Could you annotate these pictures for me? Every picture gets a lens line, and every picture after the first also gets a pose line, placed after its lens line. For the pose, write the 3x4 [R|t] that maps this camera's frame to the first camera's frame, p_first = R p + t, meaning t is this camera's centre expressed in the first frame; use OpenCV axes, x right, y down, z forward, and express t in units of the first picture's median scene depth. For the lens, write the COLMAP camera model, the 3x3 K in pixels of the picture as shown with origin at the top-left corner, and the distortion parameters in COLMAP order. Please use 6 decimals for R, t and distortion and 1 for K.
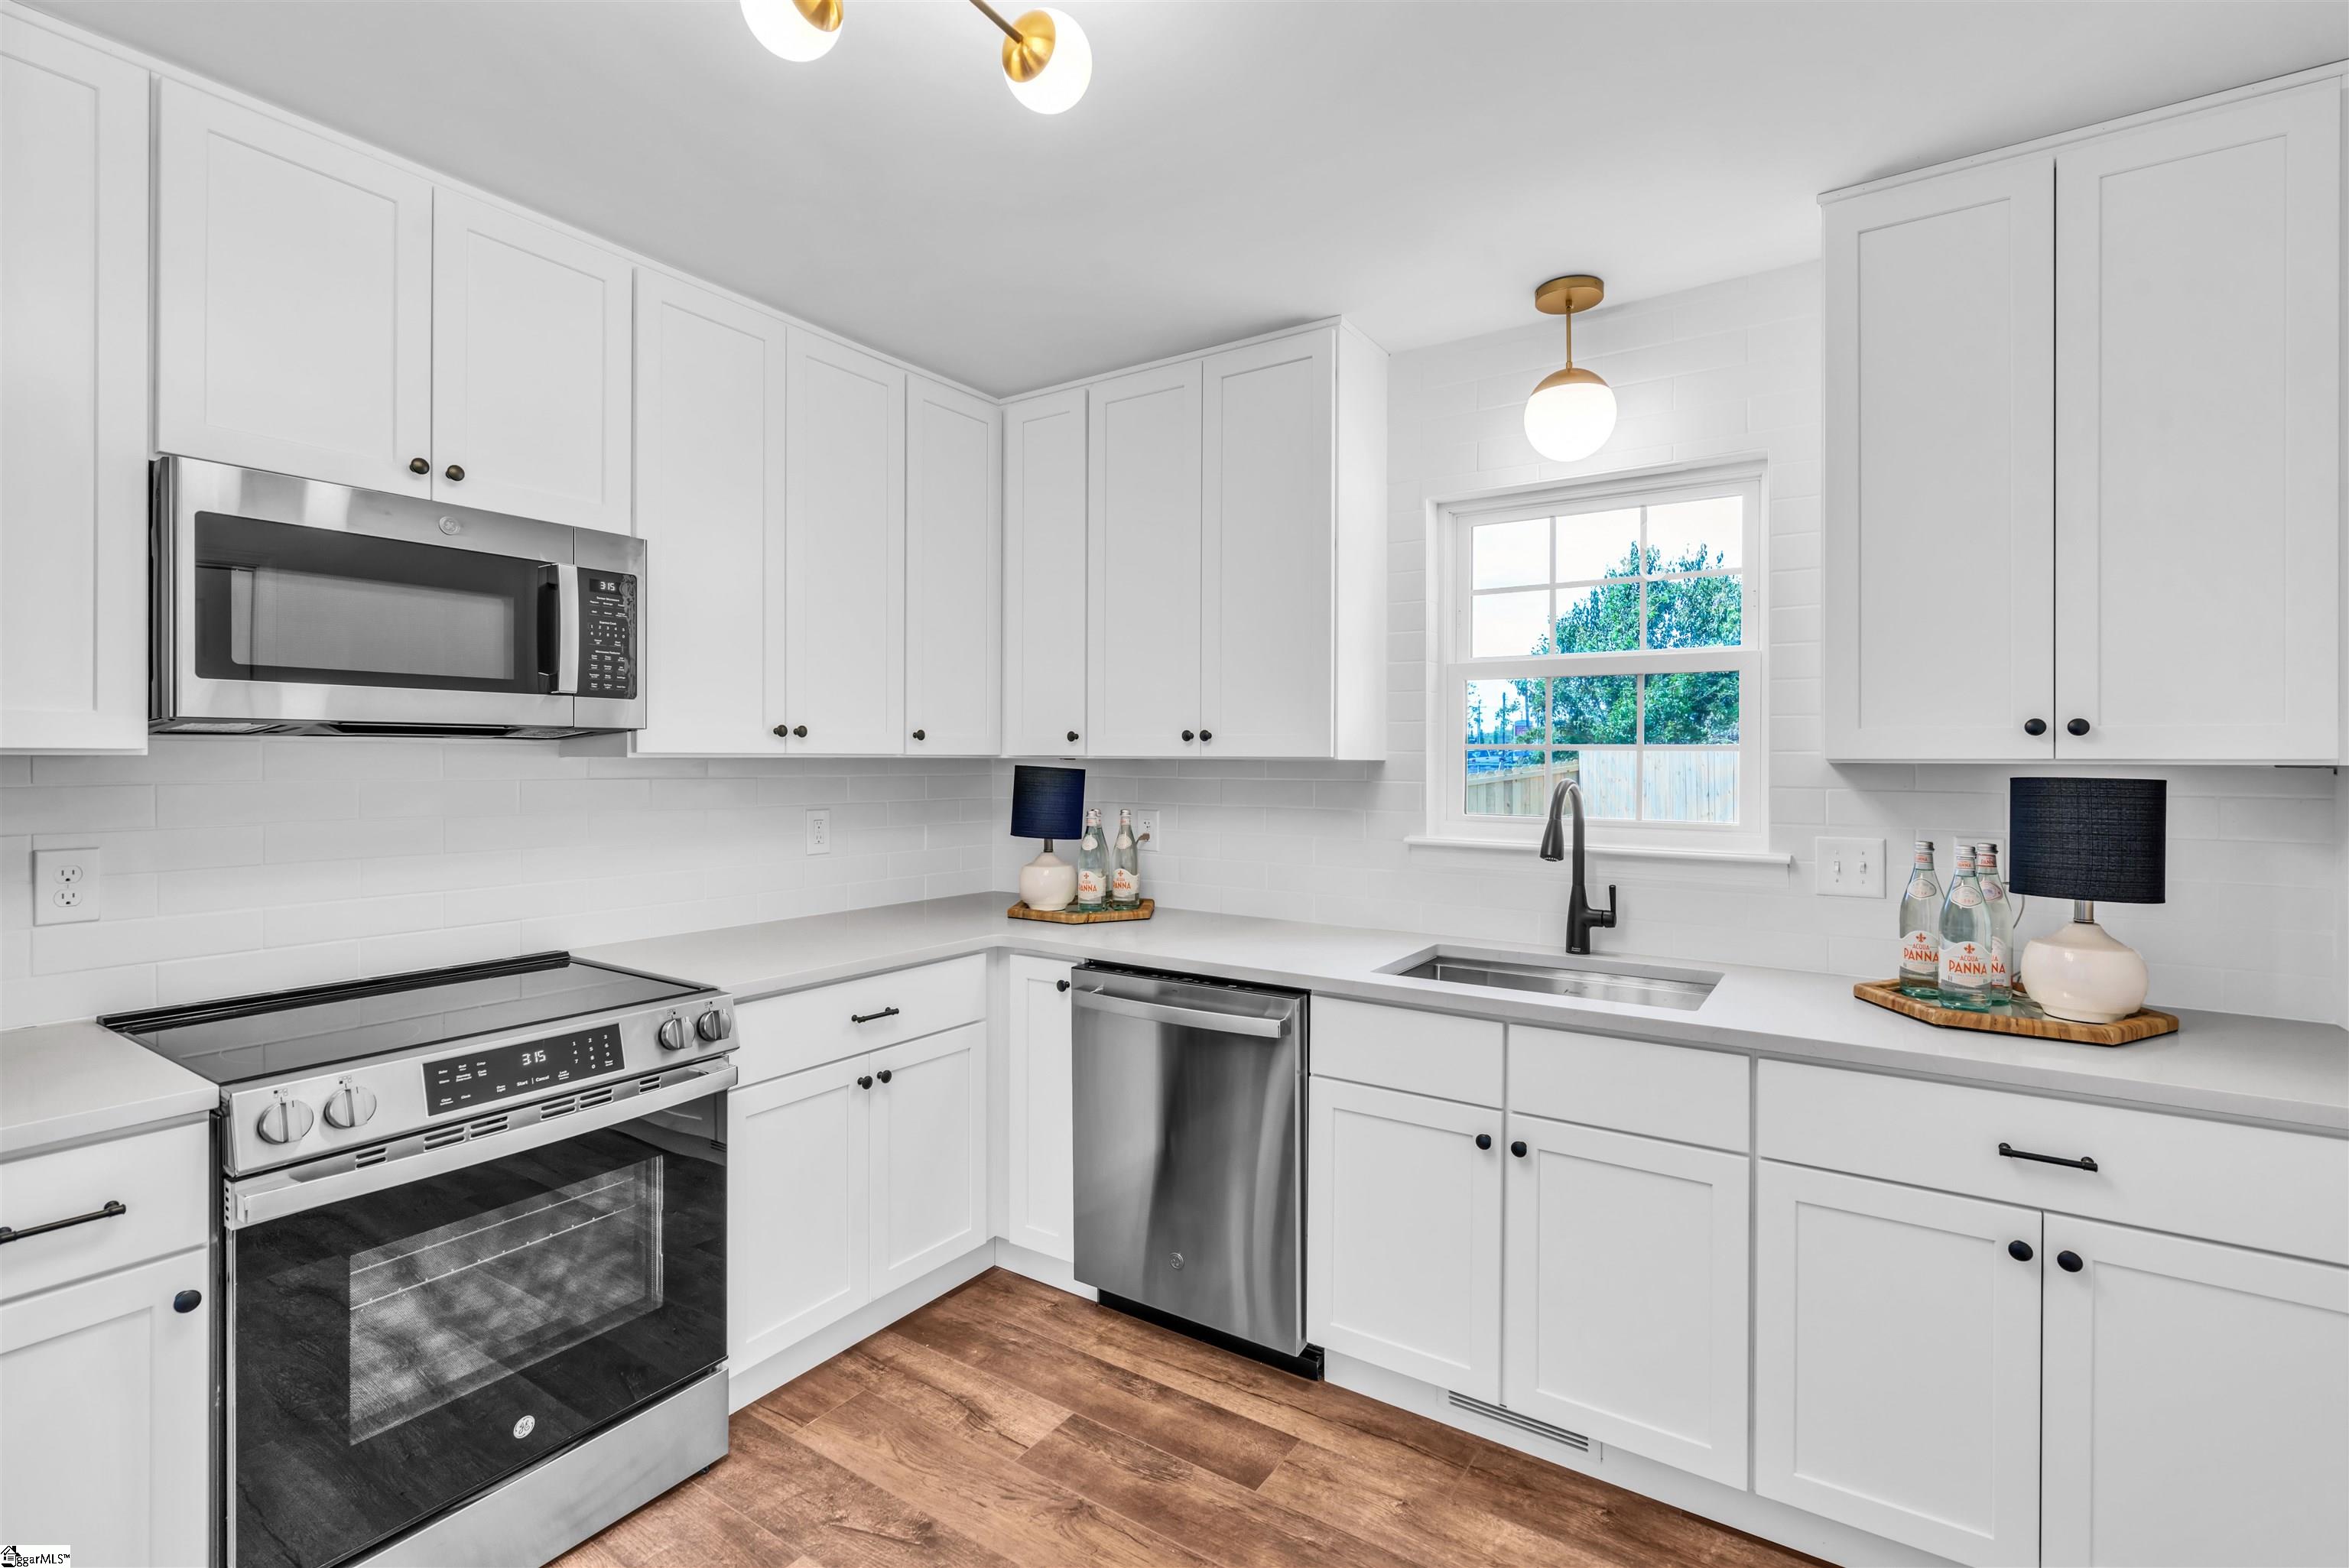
lens RADIAL K [[1063.3, 0, 1175.0], [0, 1063.3, 767.9], [0, 0, 1]] dist [0.003959, 0.000196]
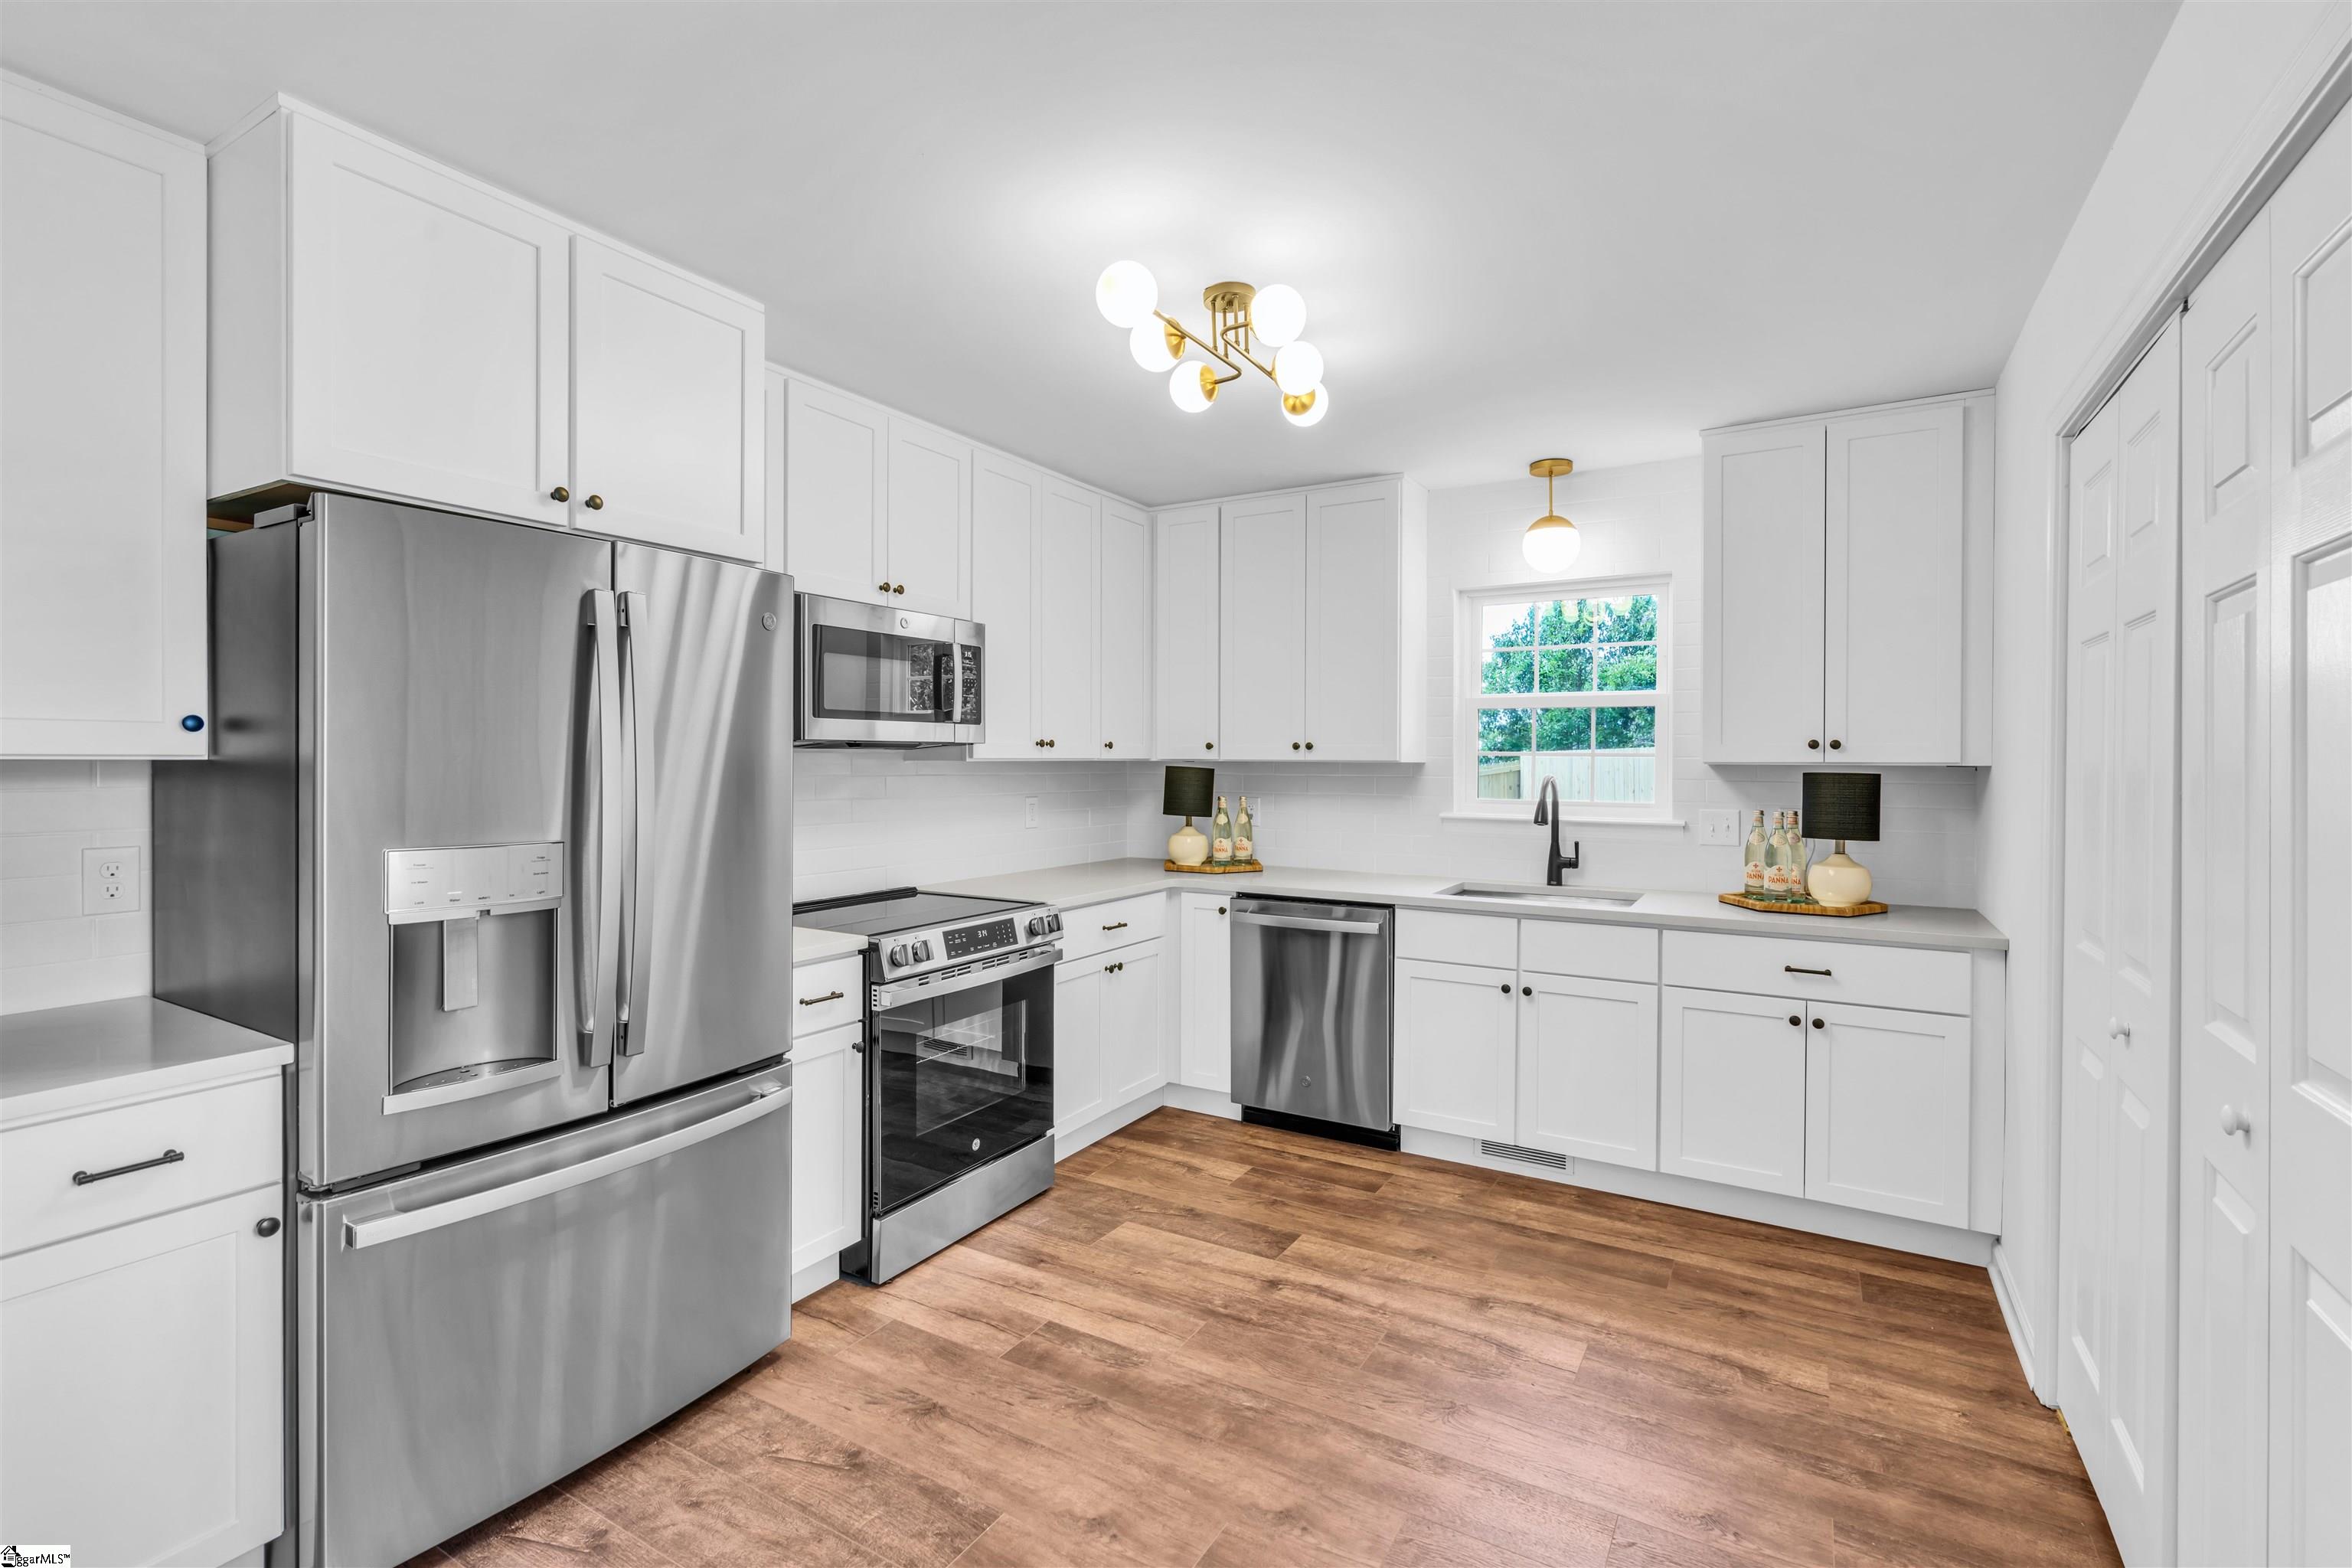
lens RADIAL K [[1064.8, 0, 1174.8], [0, 1064.8, 778.6], [0, 0, 1]] dist [0.003959, 0.000196]
pose [[0.998213, -0.001230, 0.059738, -0.303765], [0.000622, 0.999948, 0.010198, 0.000213], [-0.059747, -0.010142, 0.998162, -0.592032]]
